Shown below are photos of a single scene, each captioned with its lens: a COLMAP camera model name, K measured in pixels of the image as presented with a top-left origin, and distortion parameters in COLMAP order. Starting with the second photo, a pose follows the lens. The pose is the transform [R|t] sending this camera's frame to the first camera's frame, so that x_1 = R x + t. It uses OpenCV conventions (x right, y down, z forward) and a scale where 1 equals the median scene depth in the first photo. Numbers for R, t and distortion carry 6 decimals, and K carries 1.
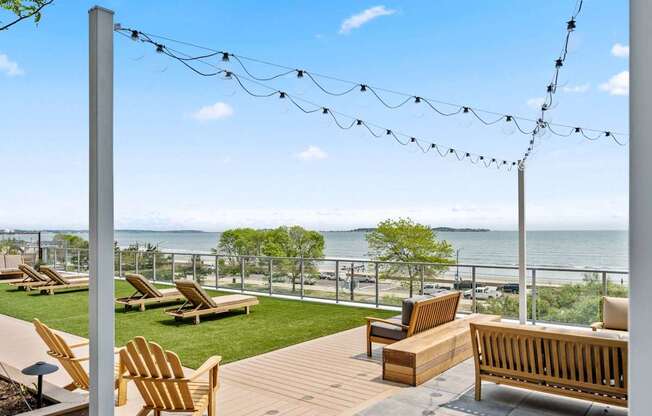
lens RADIAL K [[482.0, 0, 326.0], [0, 482.0, 208.0], [0, 0, 1]] dist [-0.001057, -0.001044]
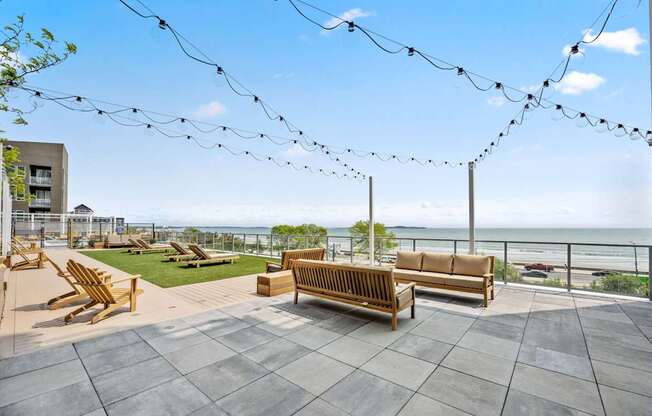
lens RADIAL K [[267.0, 0, 323.4], [0, 267.0, 209.7], [0, 0, 1]] dist [0.001187, 0.000446]
pose [[0.999168, 0.006348, -0.040275, 0.219840], [-0.007129, 0.999789, -0.019276, 0.034558], [0.040144, 0.019547, 0.999003, 0.008579]]
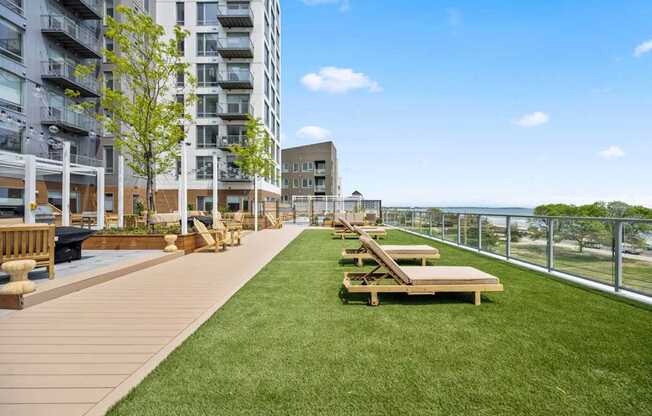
lens RADIAL K [[267.0, 0, 323.4], [0, 267.0, 209.7], [0, 0, 1]] dist [0.001187, 0.000446]
pose [[0.627208, 0.014099, -0.778724, -0.030085], [0.031200, 0.998579, 0.043209, 0.086709], [0.778226, -0.051397, 0.625877, 0.662951]]
